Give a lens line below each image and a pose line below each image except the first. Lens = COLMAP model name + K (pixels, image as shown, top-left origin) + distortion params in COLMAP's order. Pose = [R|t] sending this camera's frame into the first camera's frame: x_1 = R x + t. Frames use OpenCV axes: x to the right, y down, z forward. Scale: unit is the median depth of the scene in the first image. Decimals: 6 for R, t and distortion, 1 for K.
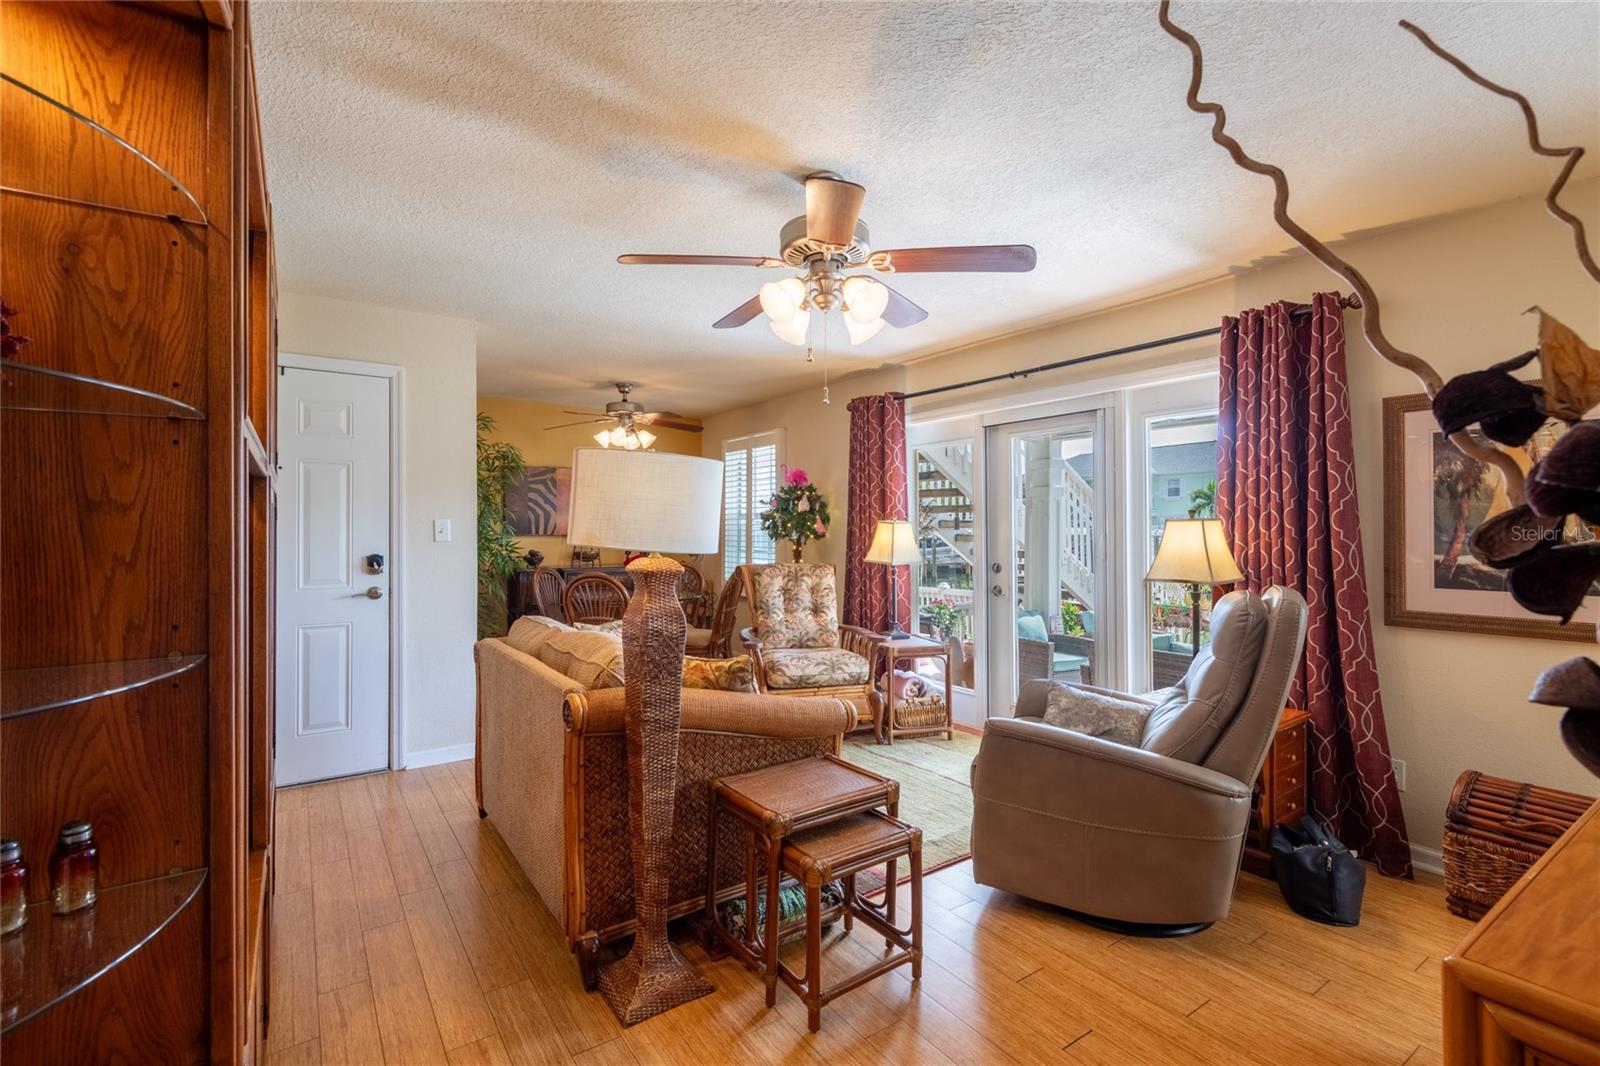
lens RADIAL K [[722.1, 0, 808.6], [0, 722.1, 526.9], [0, 0, 1]] dist [0.031659, -0.018242]
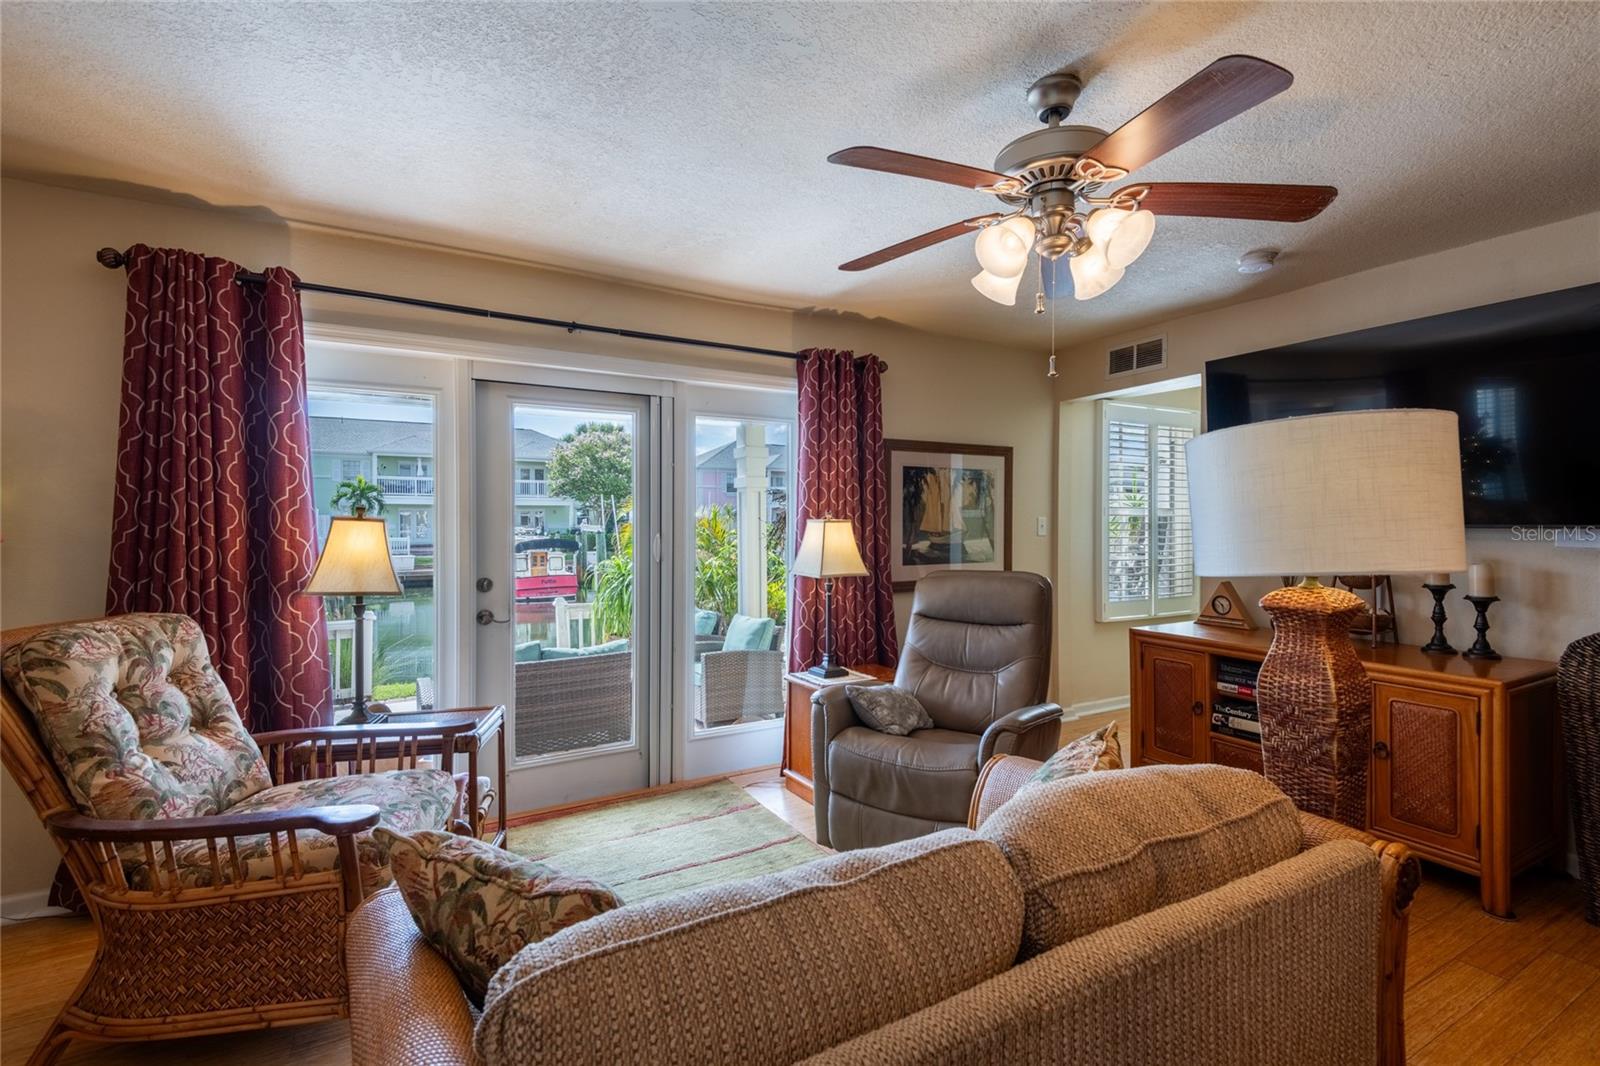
lens RADIAL K [[725.3, 0, 807.2], [0, 725.3, 523.3], [0, 0, 1]] dist [0.038869, -0.017709]
pose [[0.095906, -0.003409, 0.995385, -0.398891], [-0.003551, 0.999987, 0.003766, -0.006140], [-0.995384, -0.003896, 0.095892, 0.597948]]
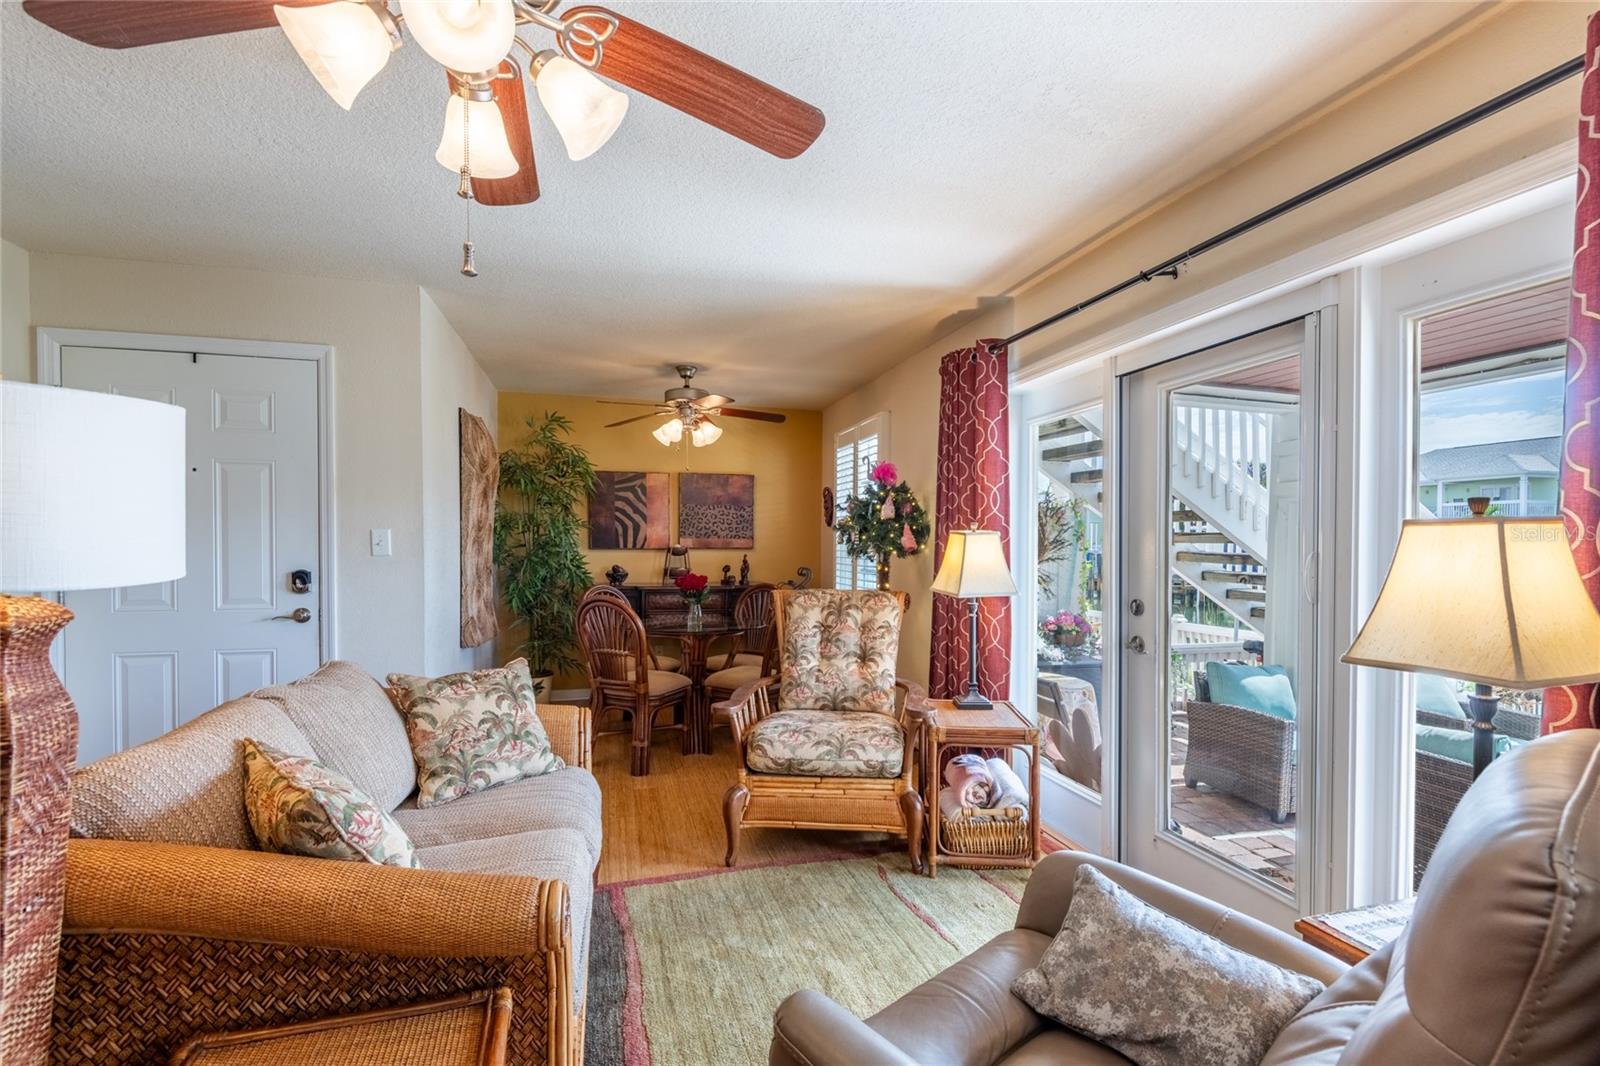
lens RADIAL K [[736.8, 0, 808.7], [0, 736.8, 556.5], [0, 0, 1]] dist [0.036509, -0.019458]
pose [[0.940736, 0.009936, -0.338996, 0.203383], [-0.003046, 0.999778, 0.020852, 0.001763], [0.339127, -0.018583, 0.940557, 0.306045]]
